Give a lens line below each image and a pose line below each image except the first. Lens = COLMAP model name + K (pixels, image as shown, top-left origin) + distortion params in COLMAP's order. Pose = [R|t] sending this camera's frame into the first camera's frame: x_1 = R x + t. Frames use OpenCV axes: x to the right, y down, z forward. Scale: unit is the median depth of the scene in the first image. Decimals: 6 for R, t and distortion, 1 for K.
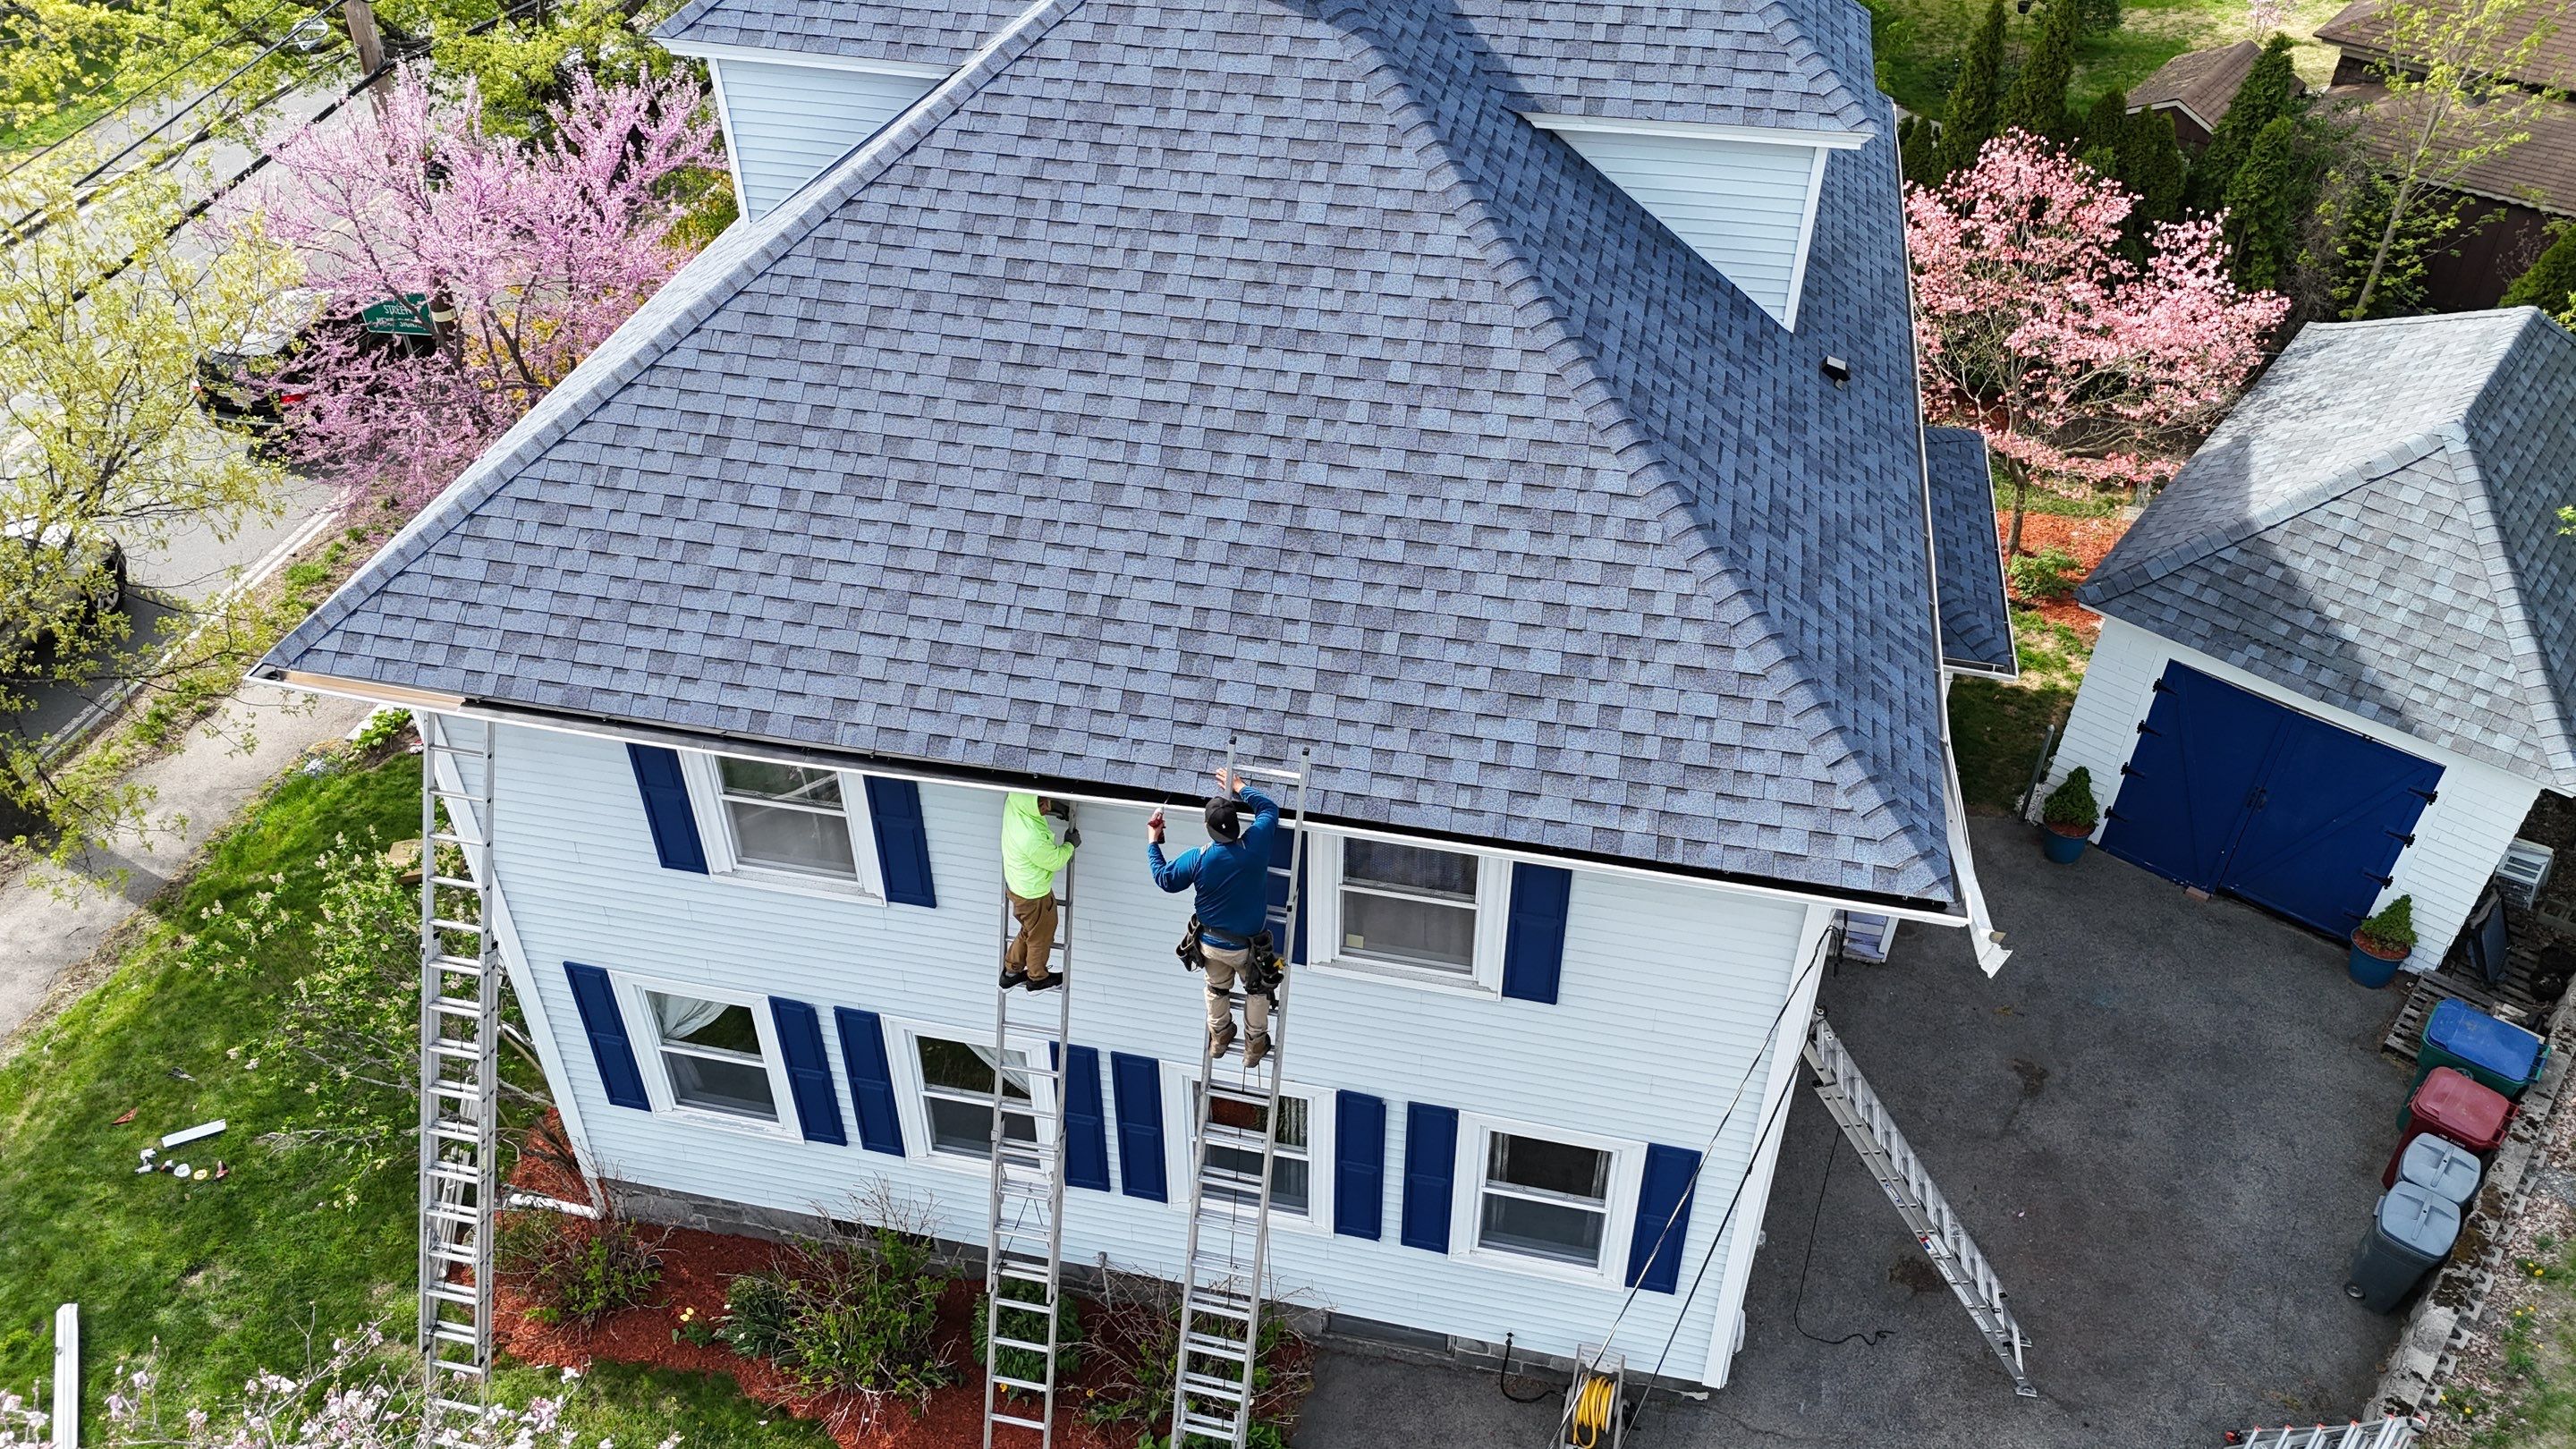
lens RADIAL K [[1892.8, 0, 1298.2], [0, 1892.8, 710.5], [0, 0, 1]] dist [0.102060, -0.121460]
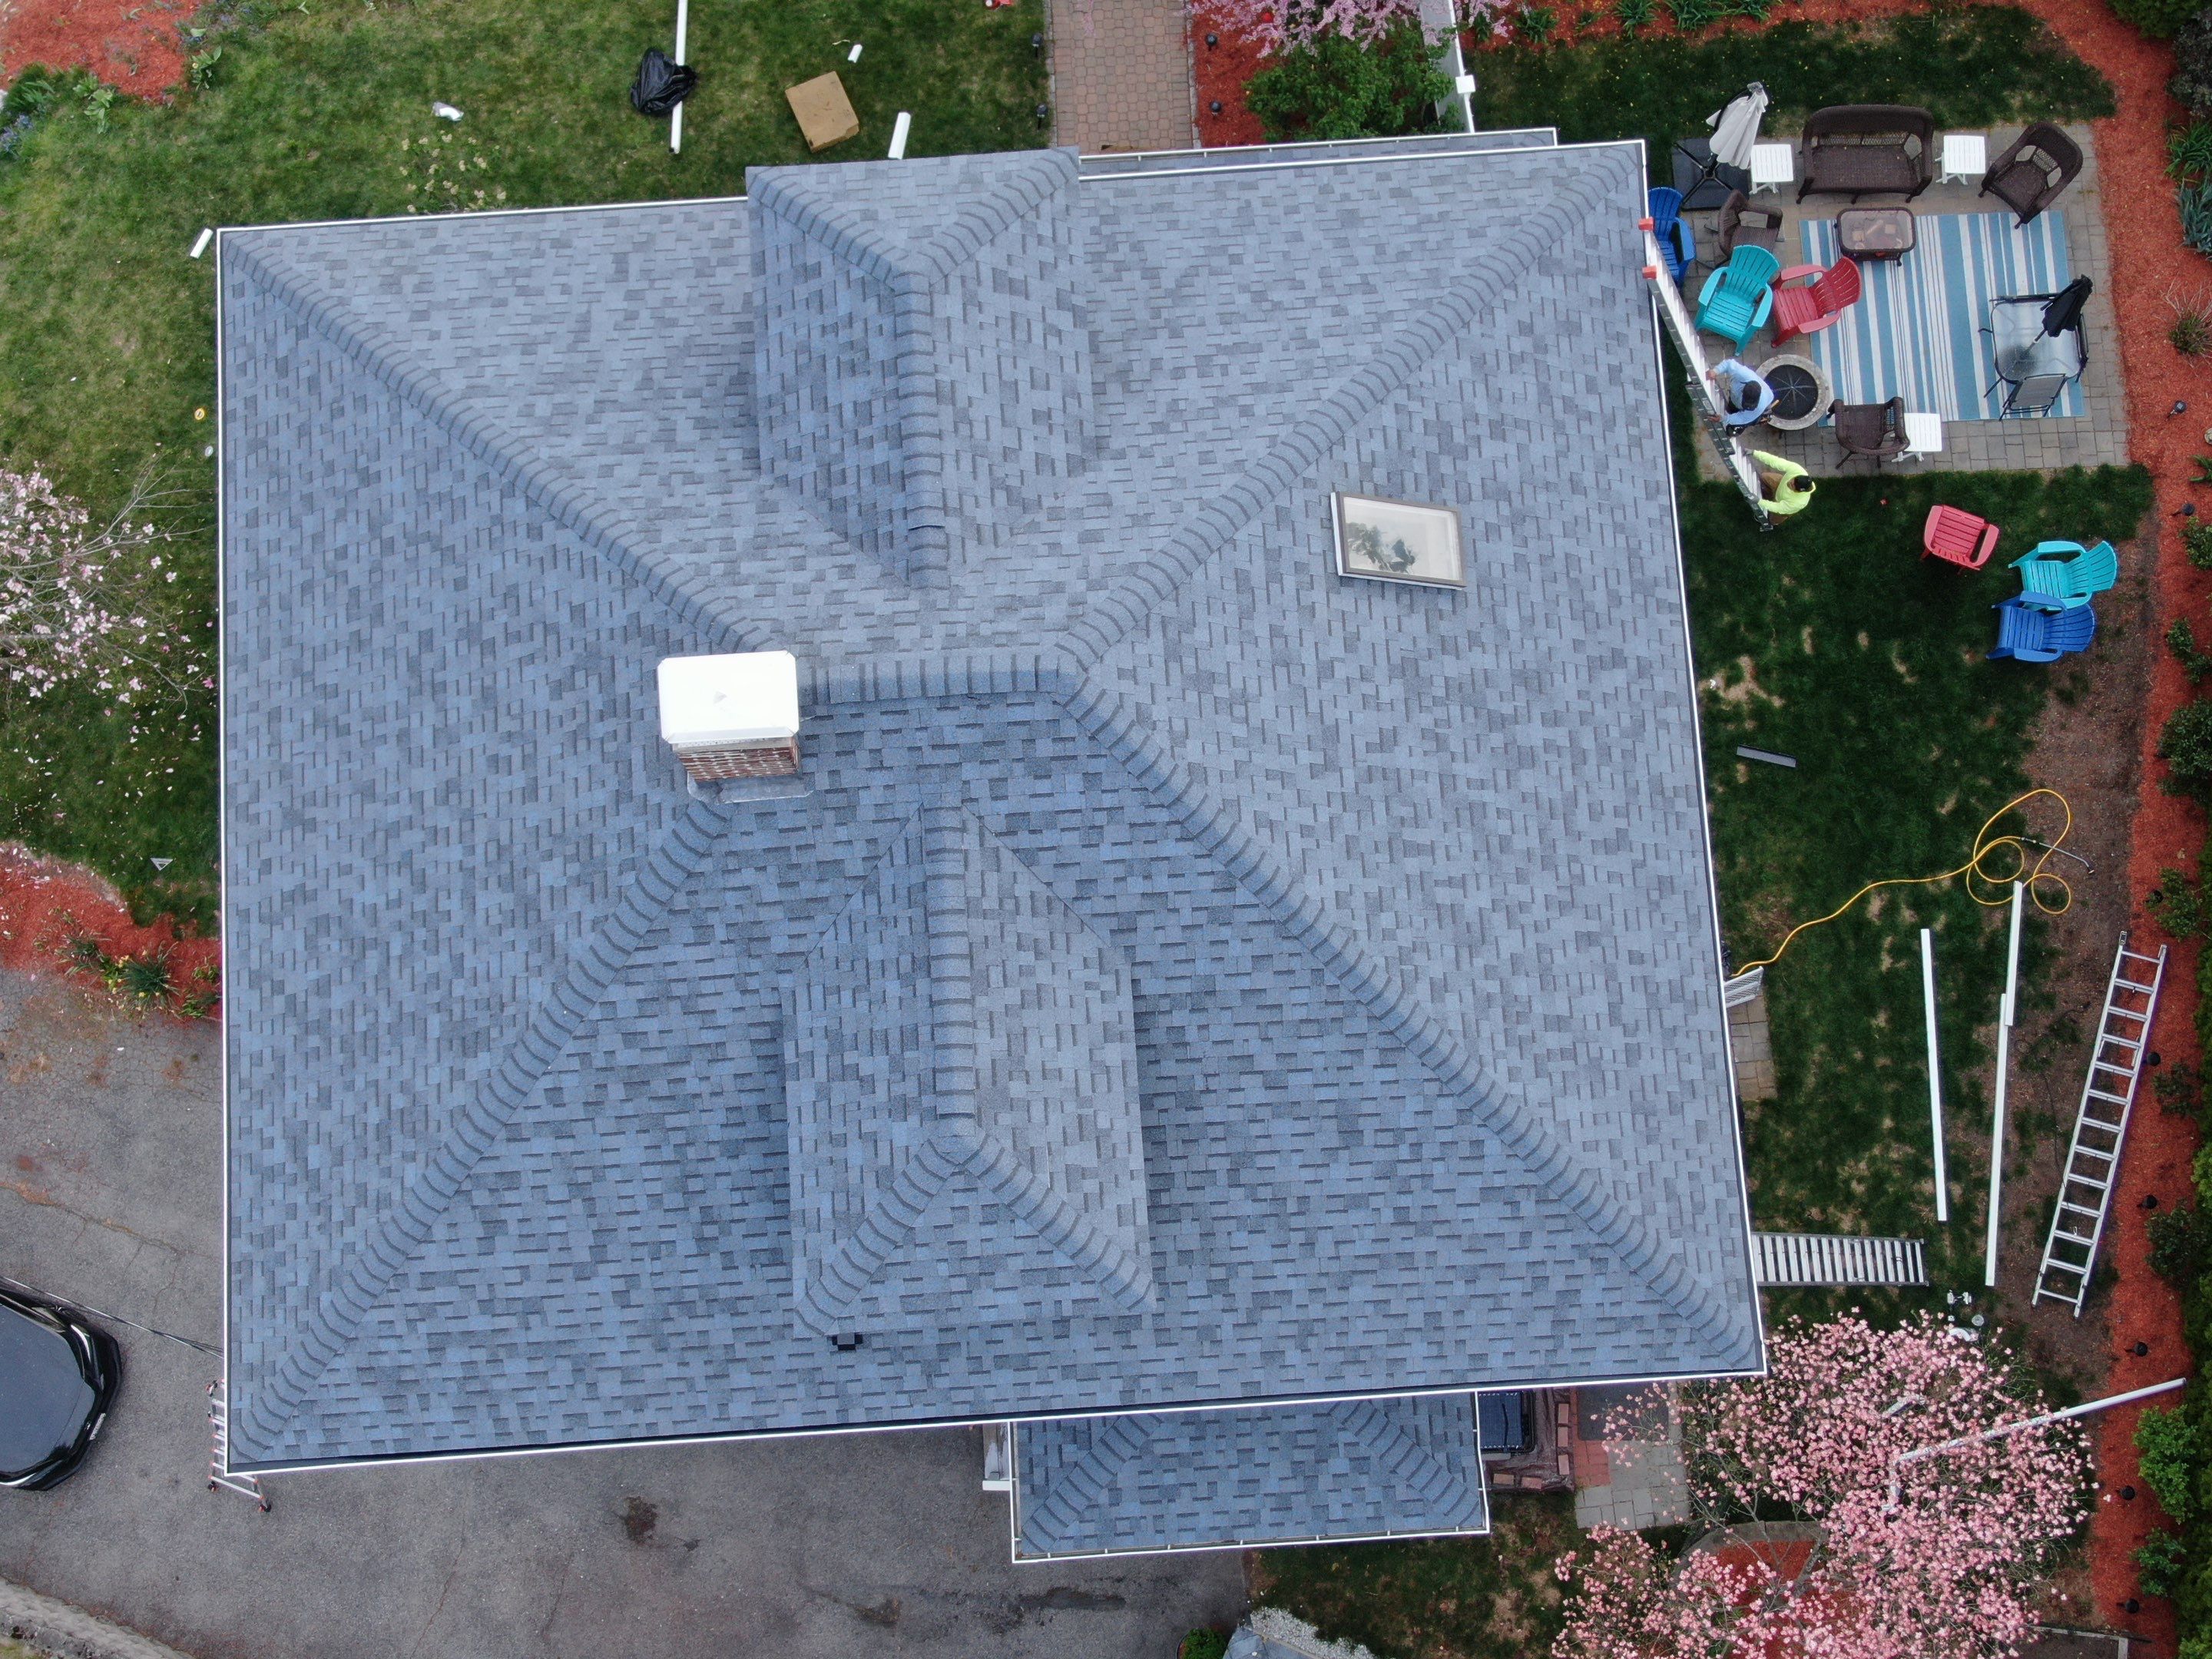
lens RADIAL K [[2677.4, 0, 1102.9], [0, 2677.4, 837.0], [0, 0, 1]] dist [0.170081, -0.697461]
pose [[0.273629, 0.948356, -0.160464, 0.298528], [-0.588283, 0.297001, 0.752139, -1.483089], [0.760954, -0.111409, 0.639170, 0.176794]]
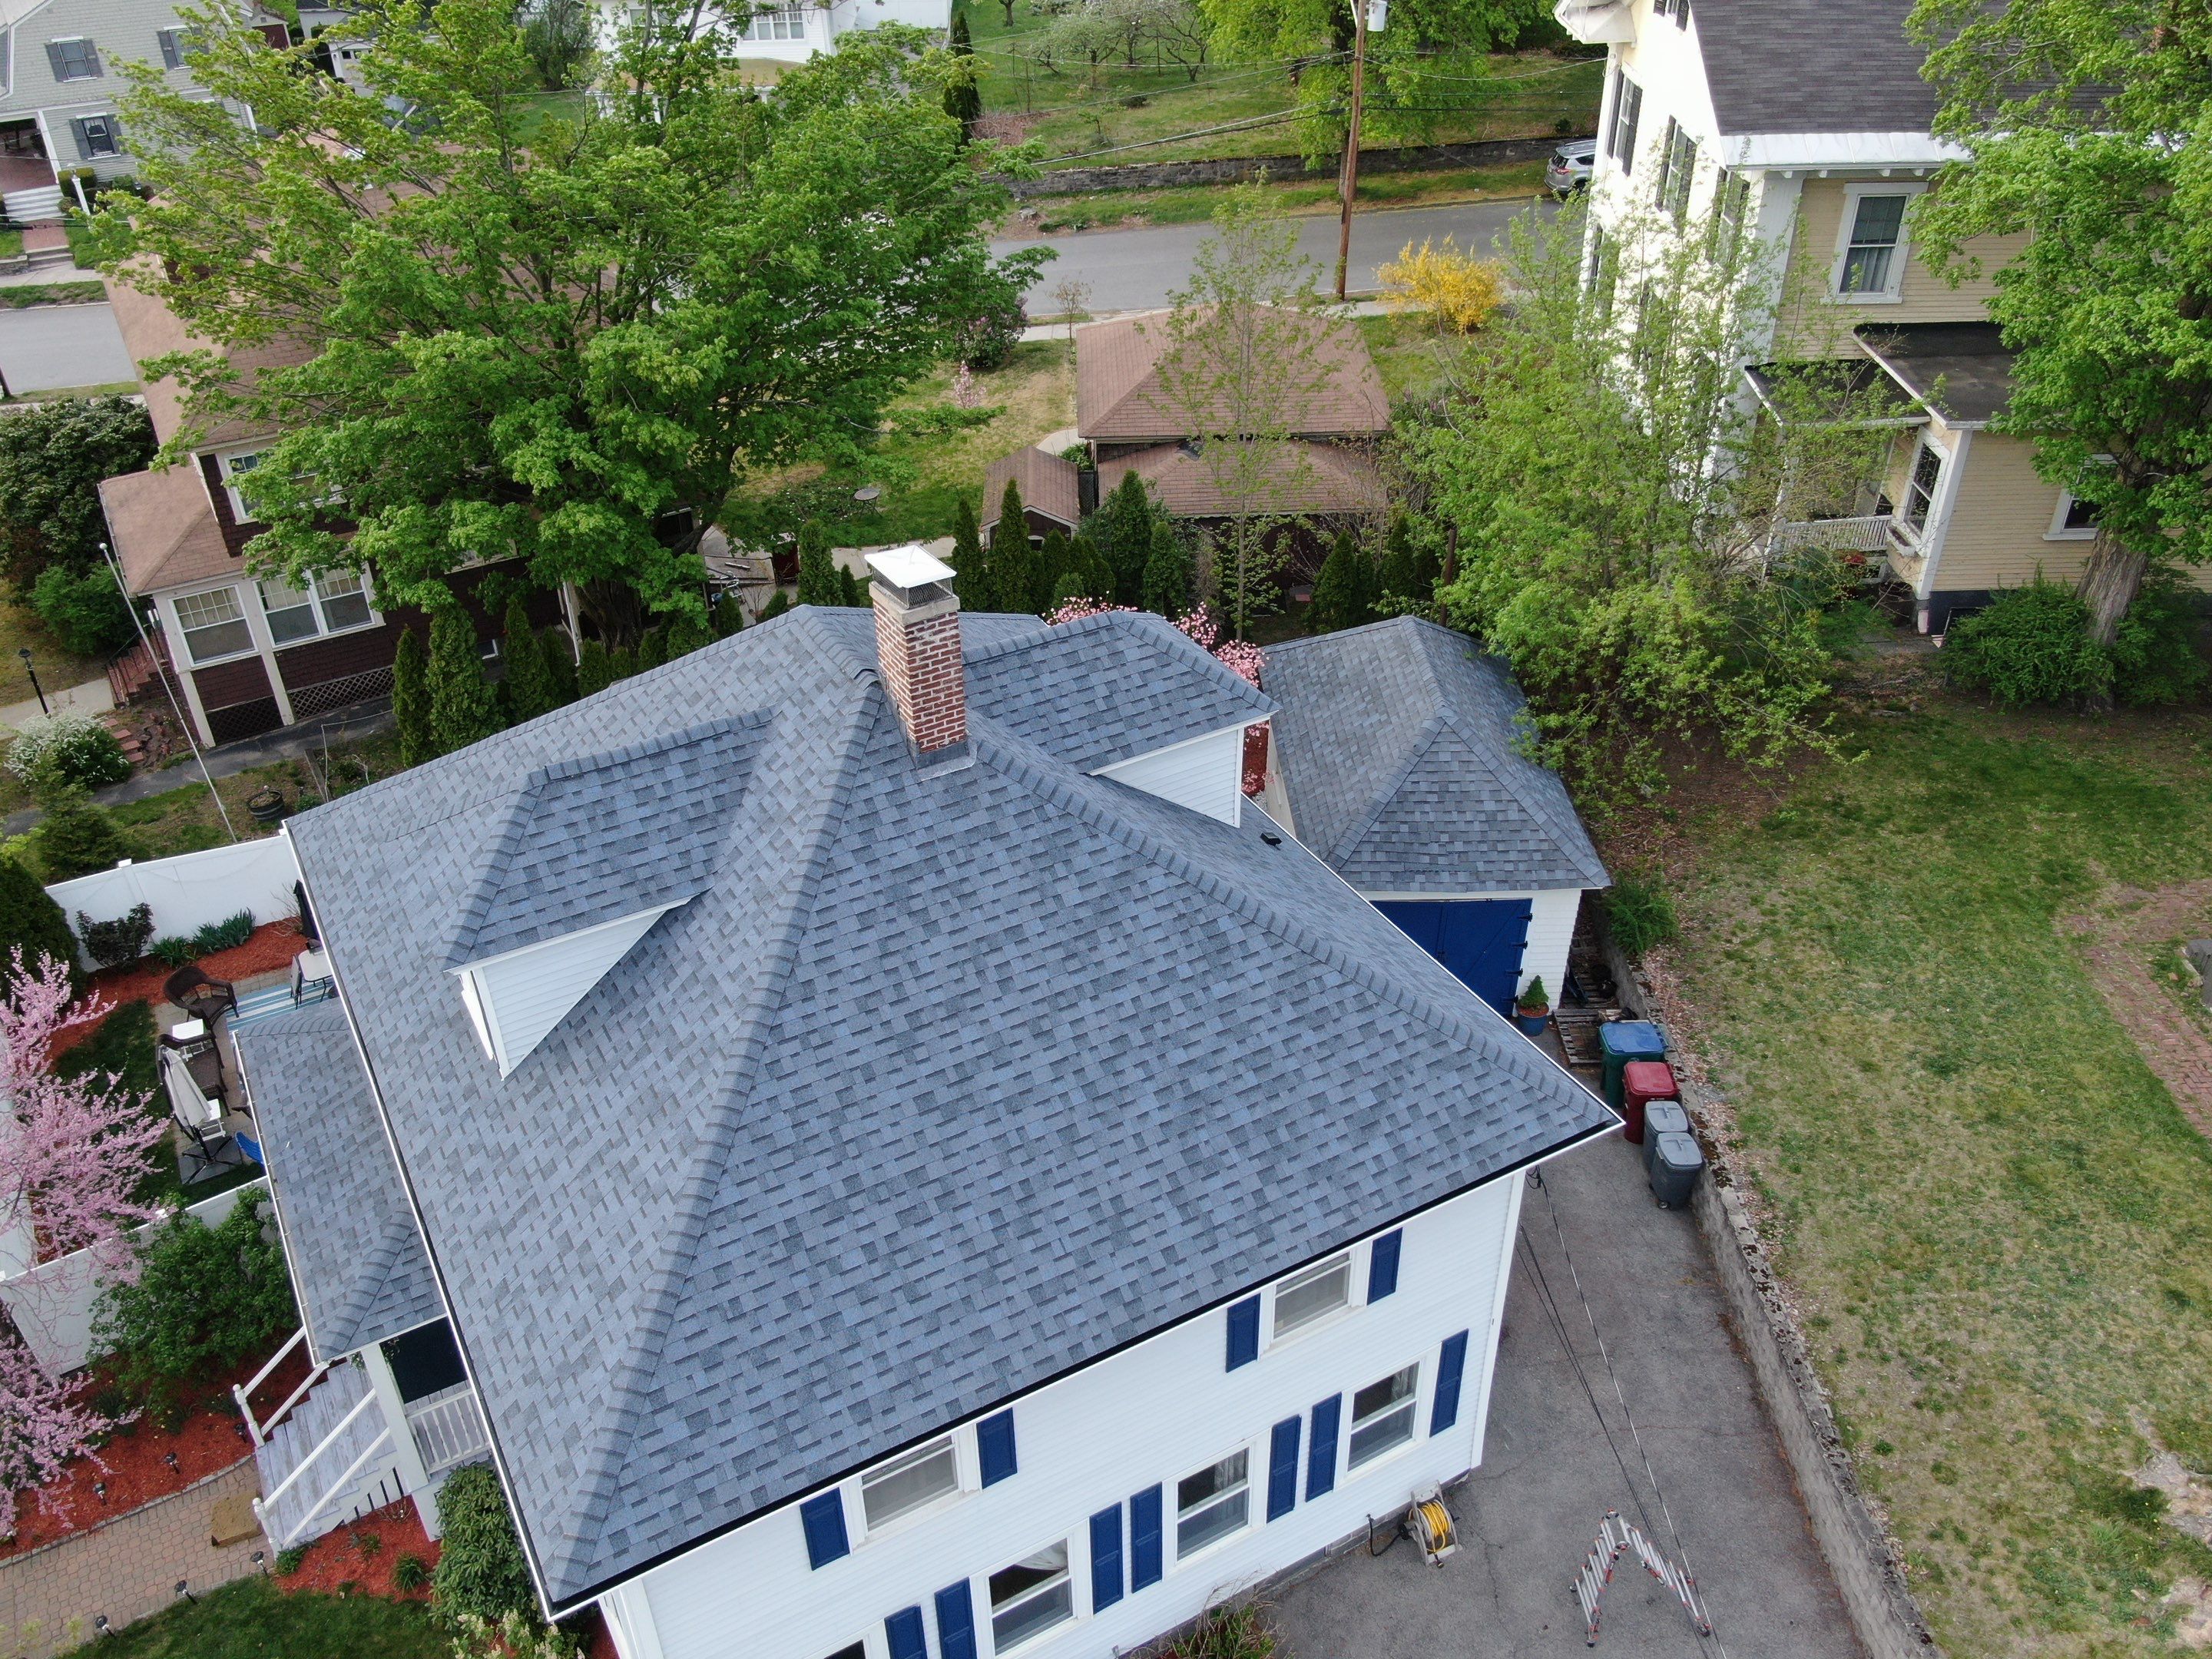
lens RADIAL K [[1821.4, 0, 1103.9], [0, 1821.4, 834.1], [0, 0, 1]] dist [-0.000385, 0.005138]
pose [[0.749430, -0.384921, 0.538694, -0.615241], [0.421939, 0.904674, 0.059429, -0.327087], [-0.510218, 0.182758, 0.840403, -0.172745]]
